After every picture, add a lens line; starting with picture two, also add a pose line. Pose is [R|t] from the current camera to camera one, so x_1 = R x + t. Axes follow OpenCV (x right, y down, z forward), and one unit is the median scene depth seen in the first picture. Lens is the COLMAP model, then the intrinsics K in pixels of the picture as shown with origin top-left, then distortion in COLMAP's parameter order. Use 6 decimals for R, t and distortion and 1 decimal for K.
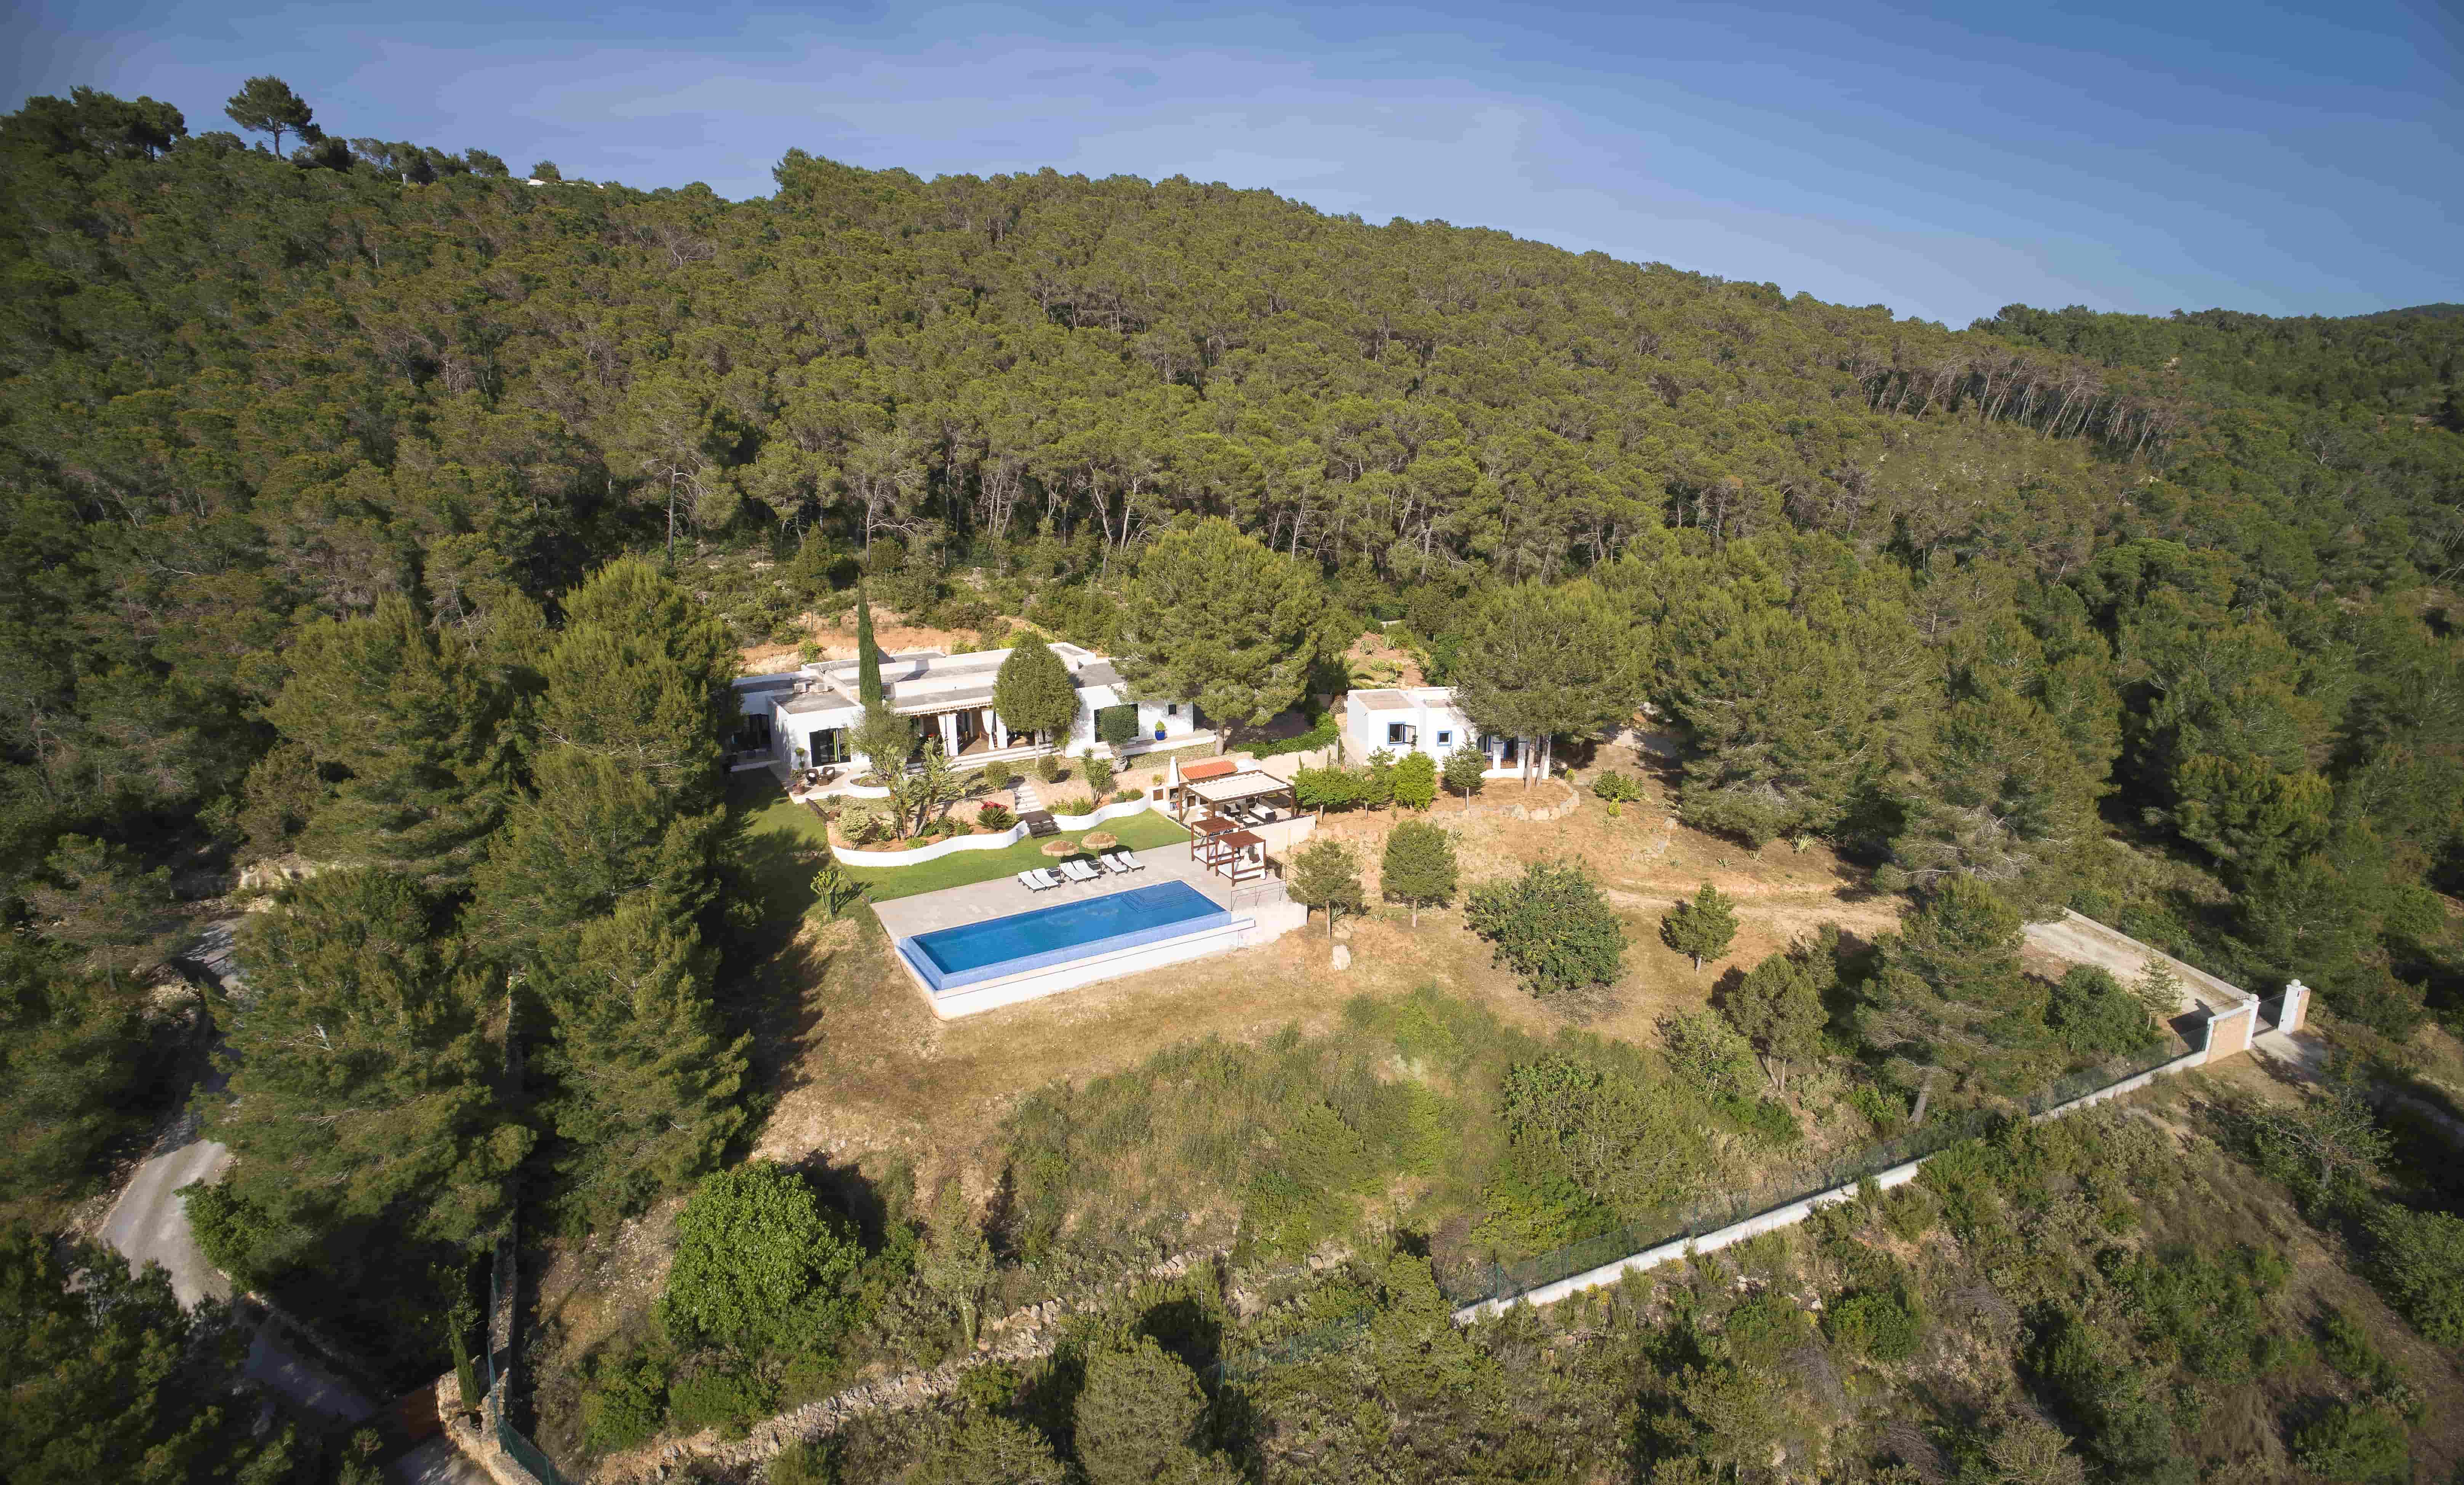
lens RADIAL K [[1409.7, 0, 1232.0], [0, 1409.7, 742.5], [0, 0, 1]] dist [0.005429, 0.001184]
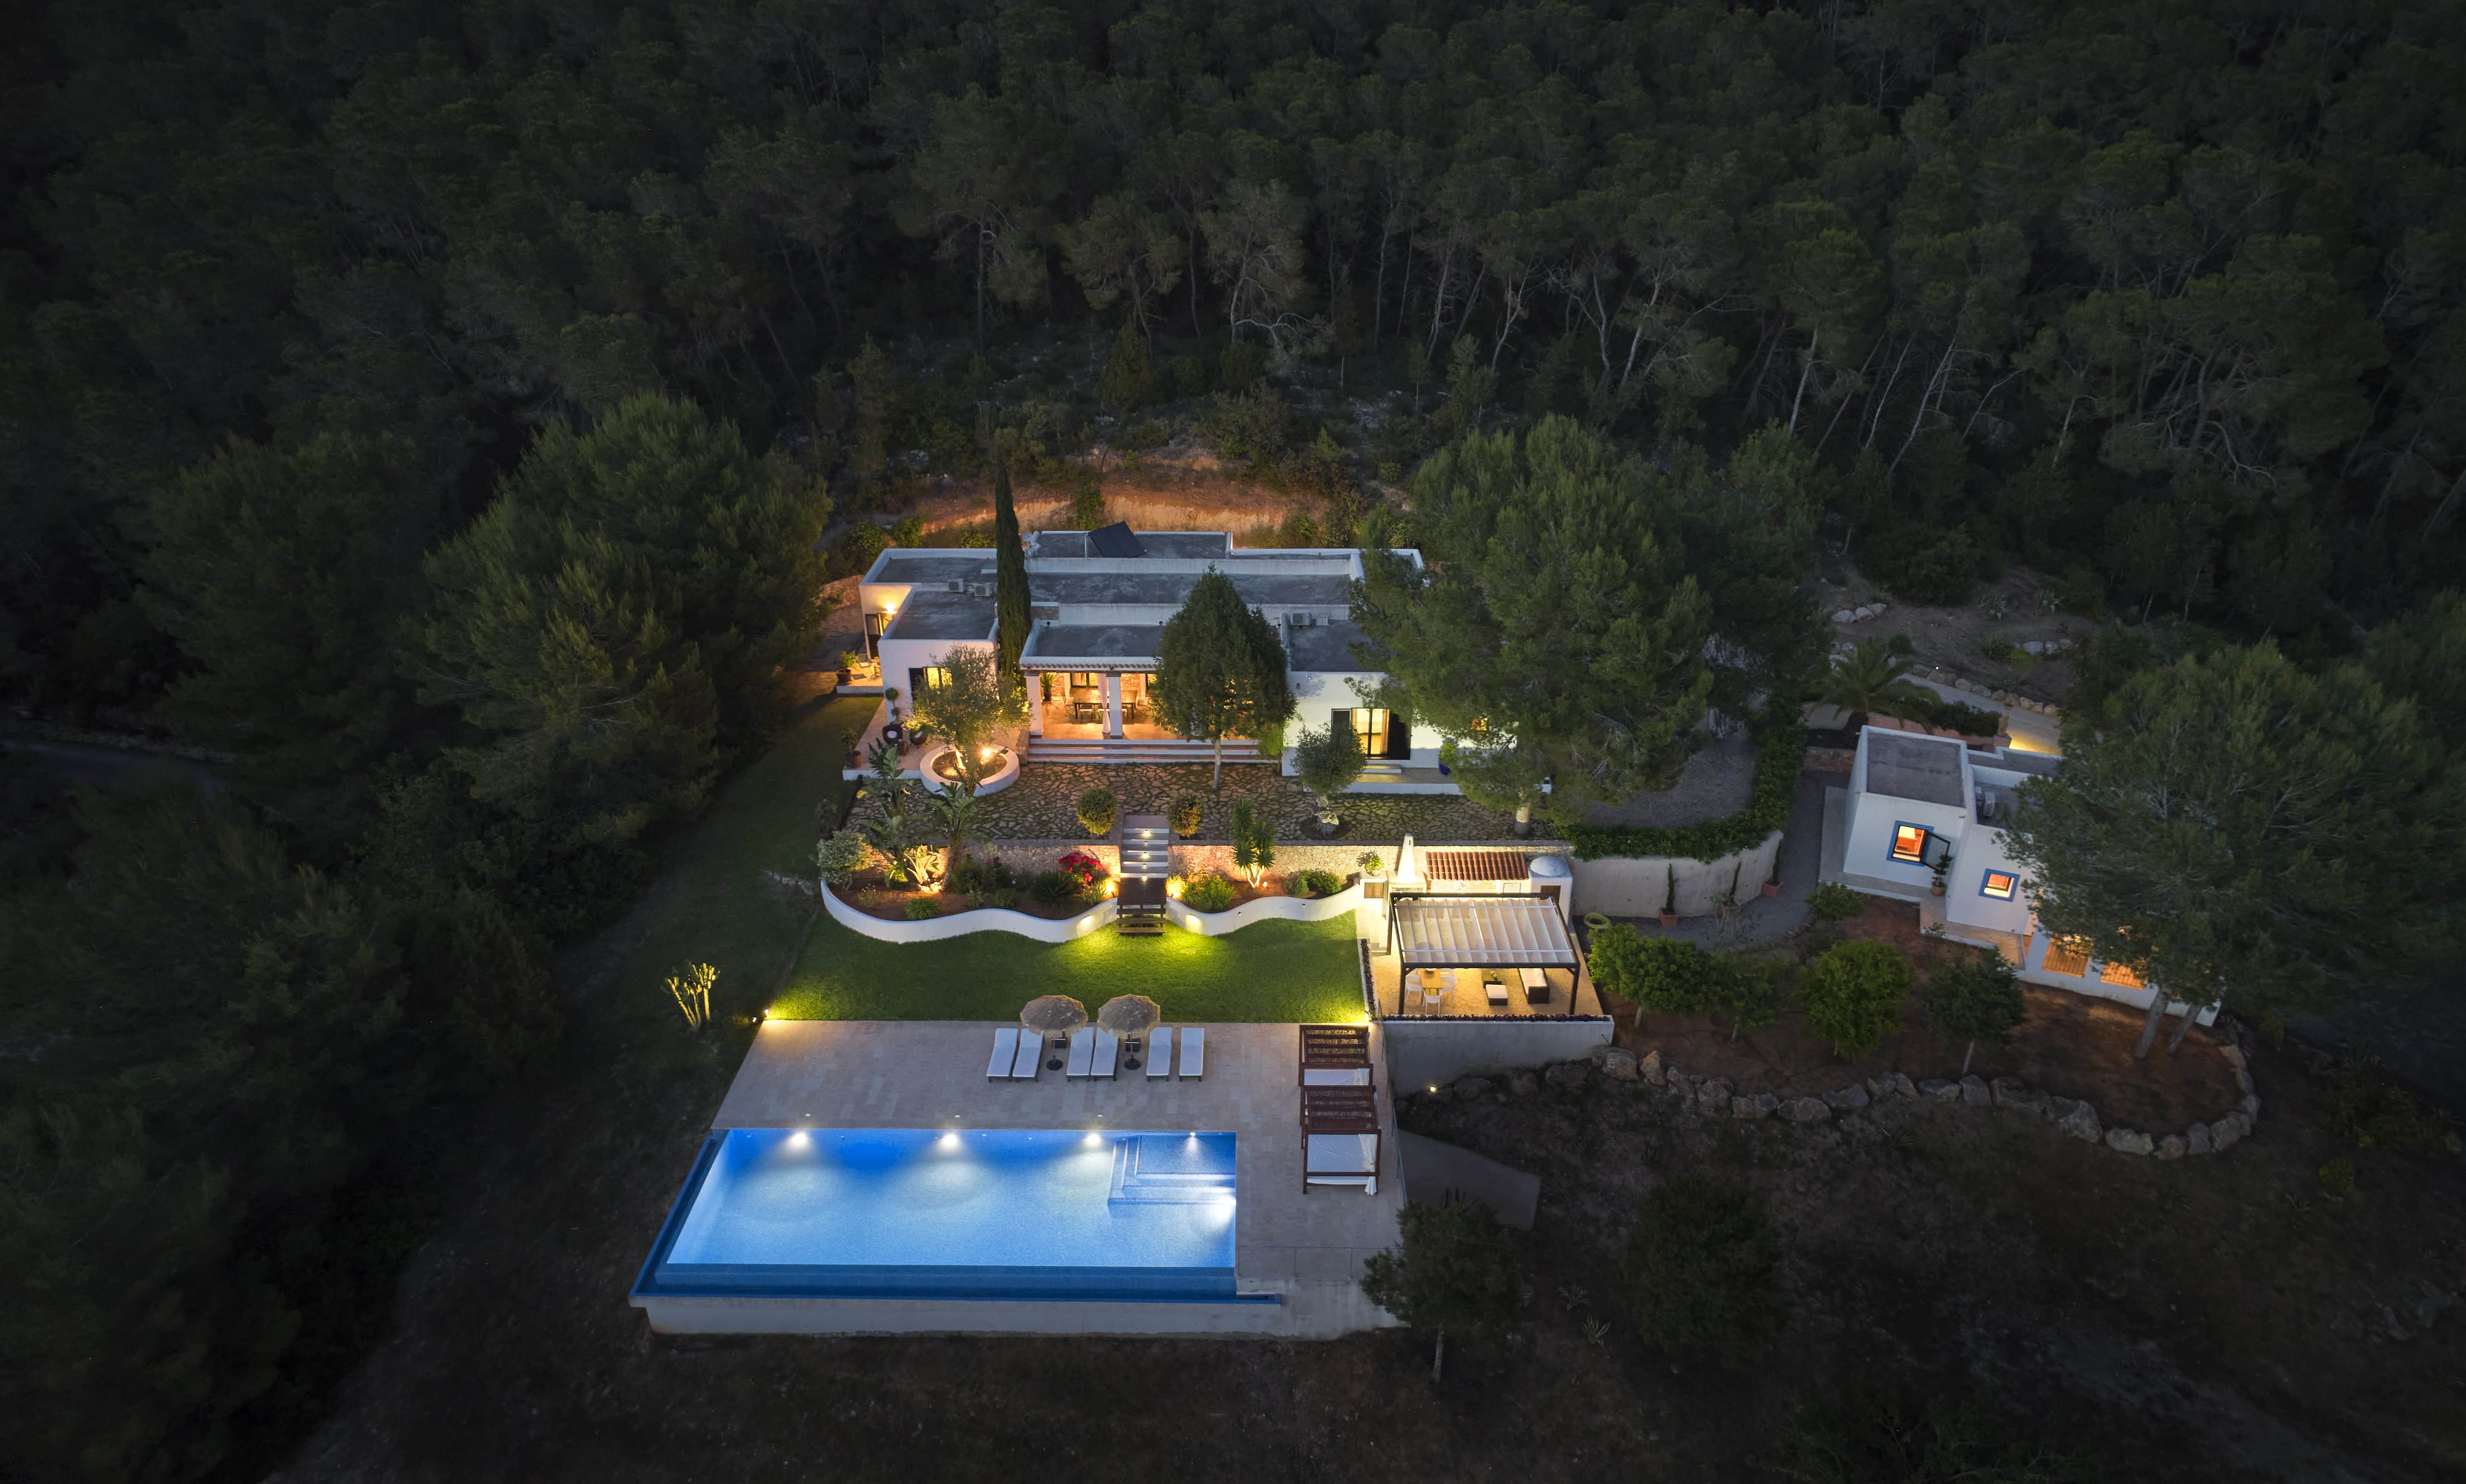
lens RADIAL K [[1458.2, 0, 1232.0], [0, 1458.2, 675.1], [0, 0, 1]] dist [0.011357, 0.002436]
pose [[0.860985, 0.217359, -0.459847, 0.197086], [-0.147435, 0.971927, 0.183359, -0.191229], [0.486793, -0.090072, 0.868861, 0.569954]]
